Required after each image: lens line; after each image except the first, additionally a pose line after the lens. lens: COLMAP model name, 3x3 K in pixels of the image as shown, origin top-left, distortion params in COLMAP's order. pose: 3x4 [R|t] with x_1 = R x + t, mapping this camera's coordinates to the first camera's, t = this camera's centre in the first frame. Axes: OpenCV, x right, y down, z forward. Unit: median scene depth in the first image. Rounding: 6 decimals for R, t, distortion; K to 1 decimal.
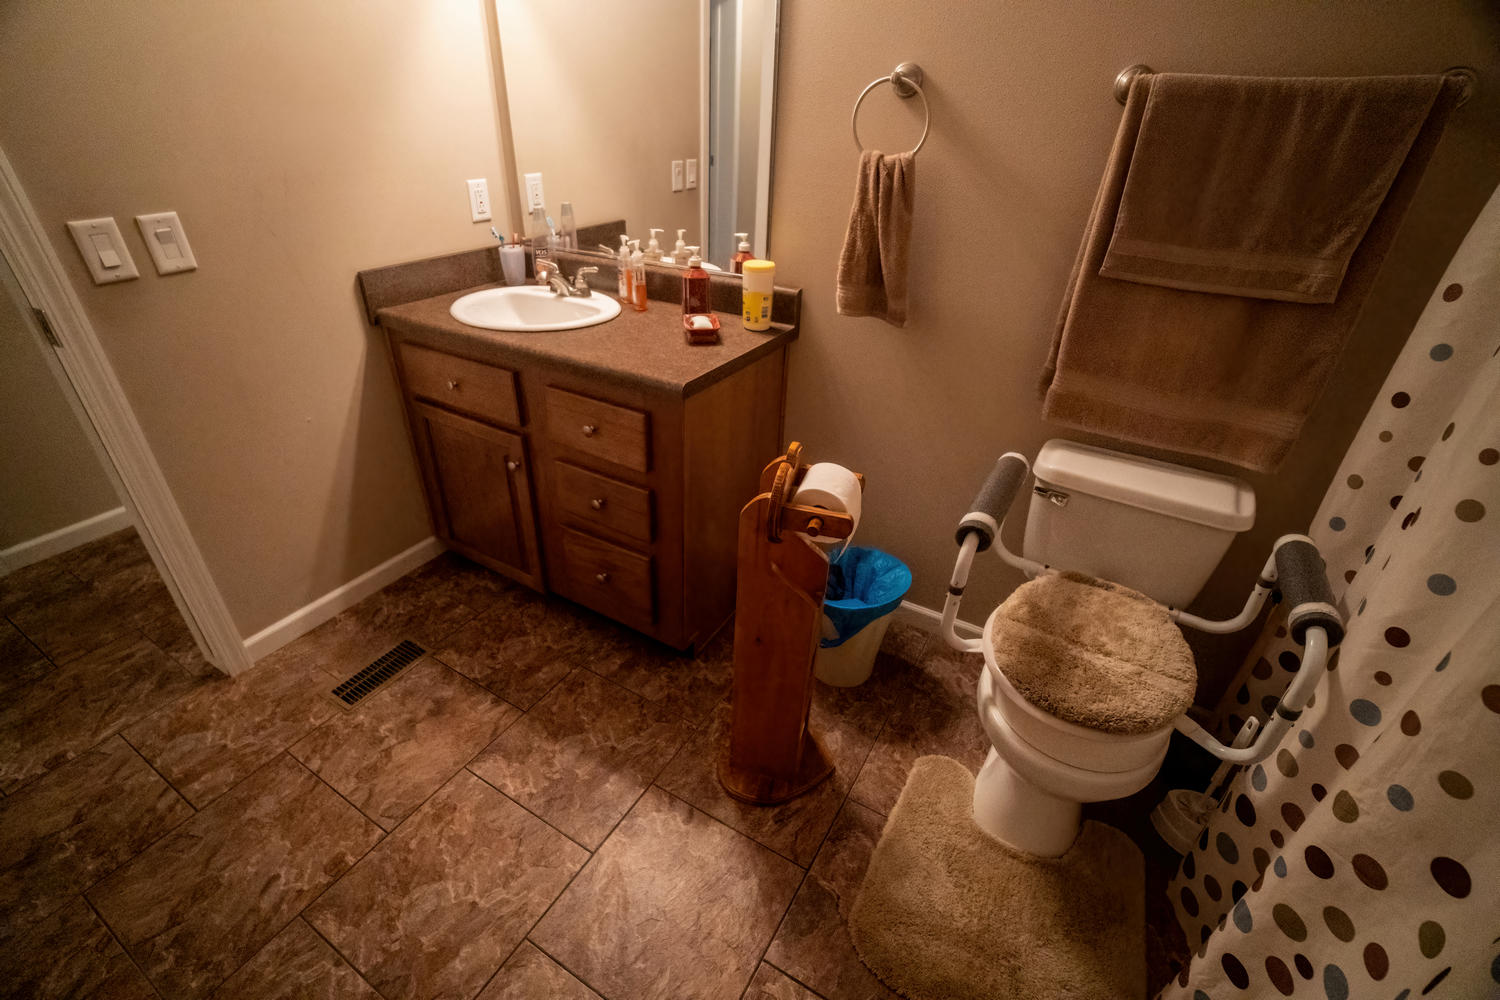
lens RADIAL K [[656.3, 0, 742.5], [0, 656.3, 507.2], [0, 0, 1]] dist [-0.039751, 0.000511]
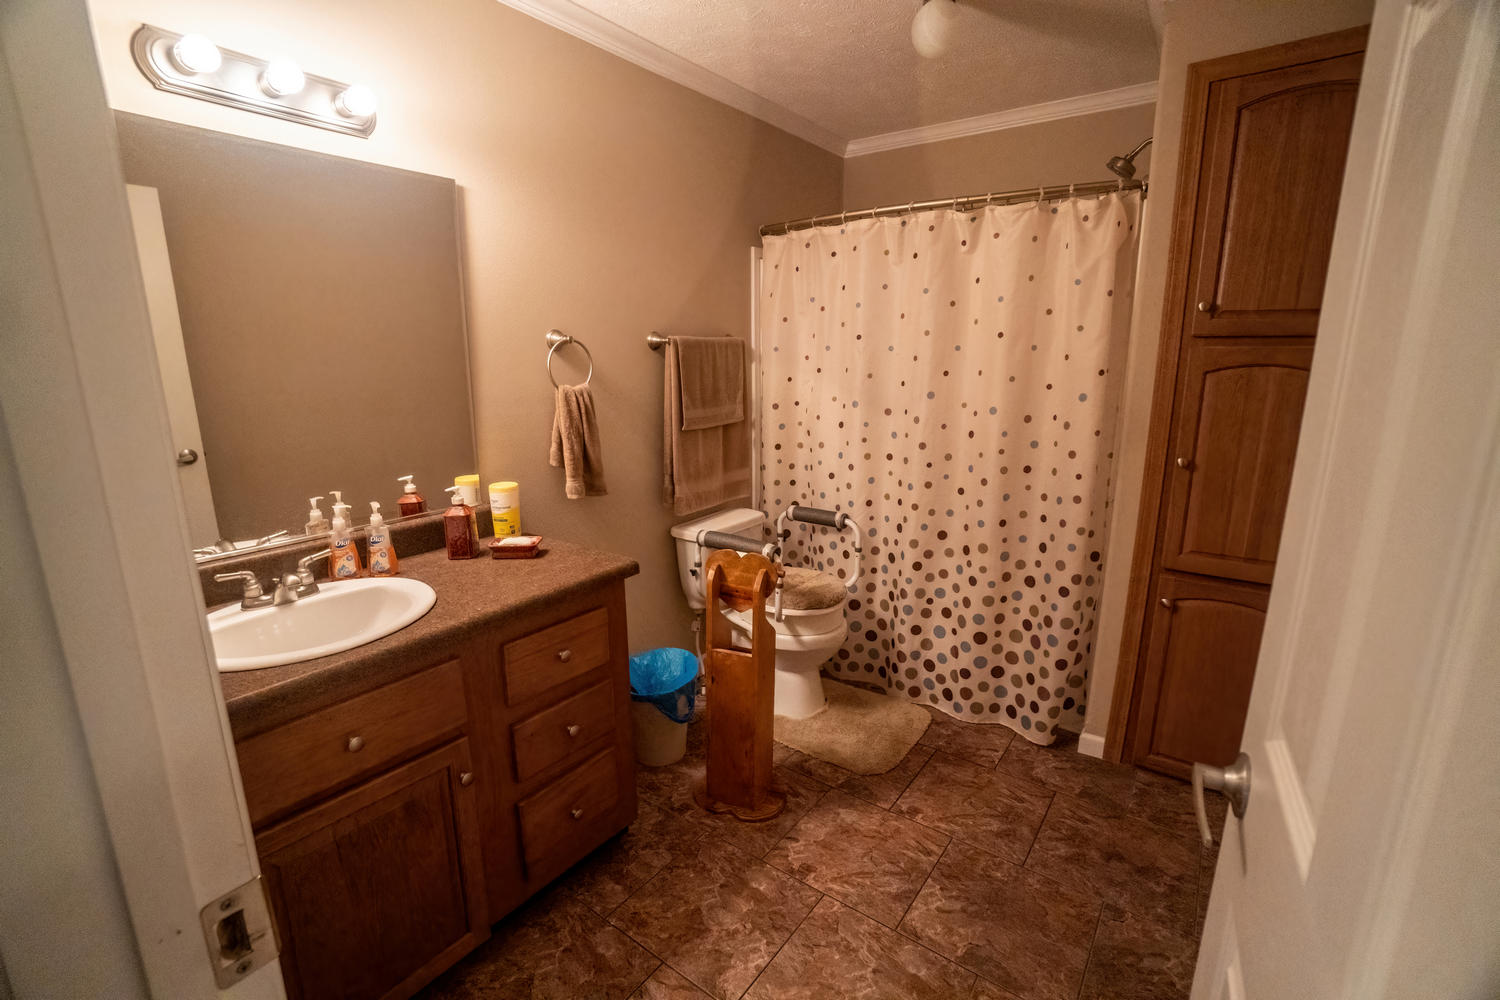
lens RADIAL K [[656.3, 0, 739.2], [0, 656.3, 501.9], [0, 0, 1]] dist [-0.039751, 0.000511]
pose [[0.122478, -0.253157, 0.959641, -1.213753], [0.527508, 0.835638, 0.153119, -0.358939], [-0.840675, 0.487464, 0.235890, 0.465611]]
